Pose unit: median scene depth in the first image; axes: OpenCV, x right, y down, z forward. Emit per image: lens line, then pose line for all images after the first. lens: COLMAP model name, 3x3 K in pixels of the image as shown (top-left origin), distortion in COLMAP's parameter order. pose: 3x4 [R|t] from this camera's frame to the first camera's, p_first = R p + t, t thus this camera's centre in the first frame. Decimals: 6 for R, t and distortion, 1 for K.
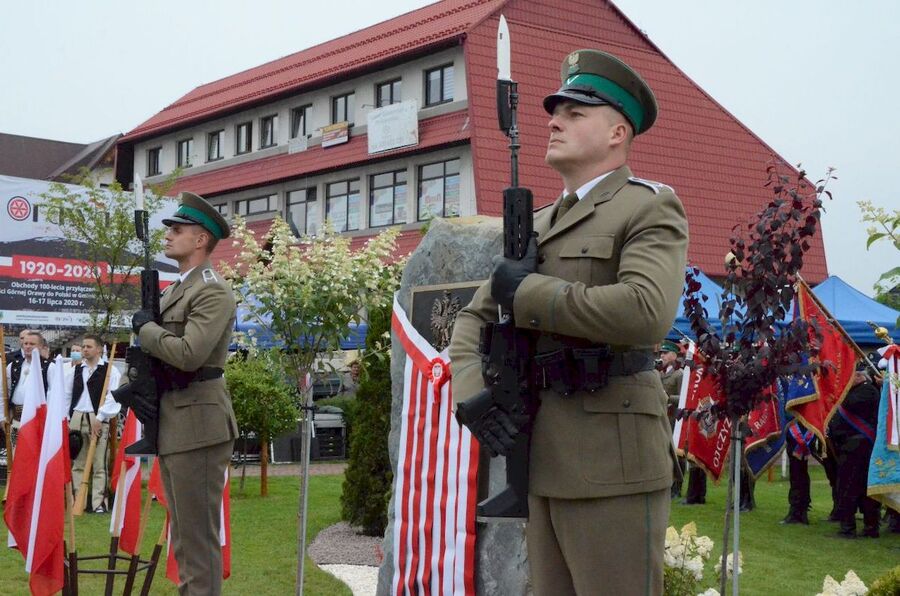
lens RADIAL K [[1355.4, 0, 450.0], [0, 1355.4, 298.0], [0, 0, 1]] dist [0.139907, -0.058668]
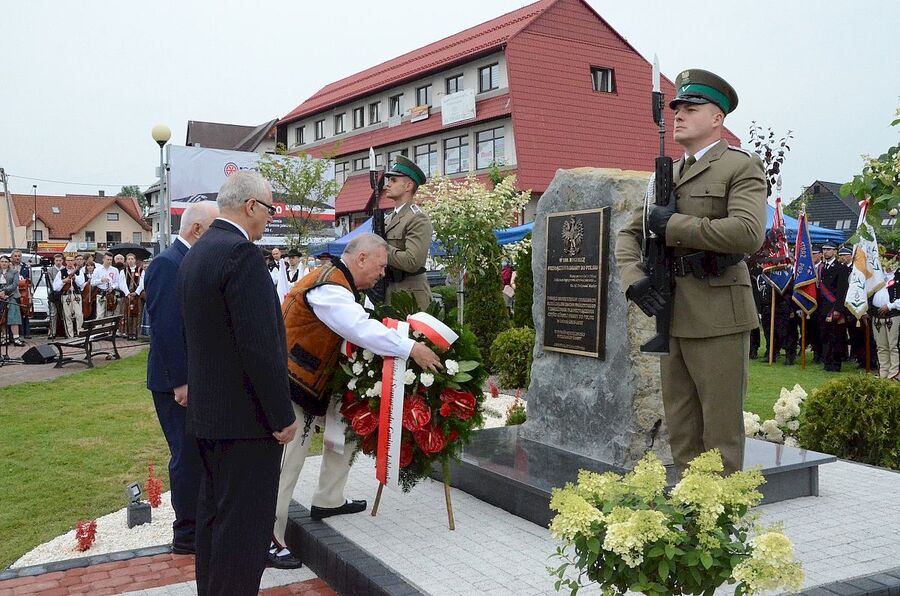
lens RADIAL K [[903.7, 0, 450.0], [0, 903.7, 298.0], [0, 0, 1]] dist [-0.045624, 0.171732]
pose [[0.998793, -0.024051, -0.042824, -0.013822], [0.027621, 0.996011, 0.084844, -0.000504], [0.040613, -0.085925, 0.995474, -0.011399]]
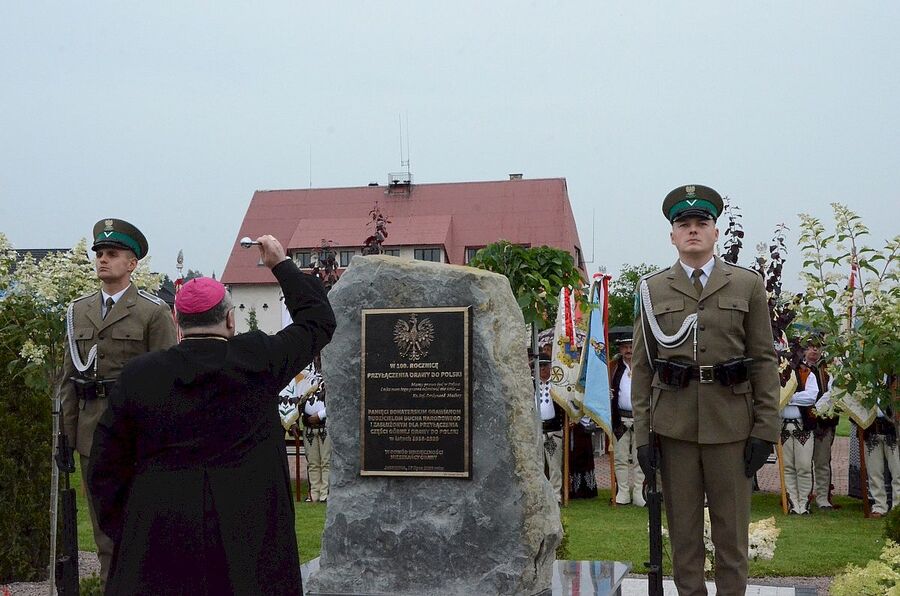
lens RADIAL K [[1355.4, 0, 450.0], [0, 1355.4, 298.0], [0, 0, 1]] dist [0.139907, -0.058668]
pose [[0.721896, -0.000595, 0.692001, -0.115971], [-0.009434, 0.999898, 0.010702, -0.004653], [-0.691937, -0.014254, 0.721817, -0.003790]]
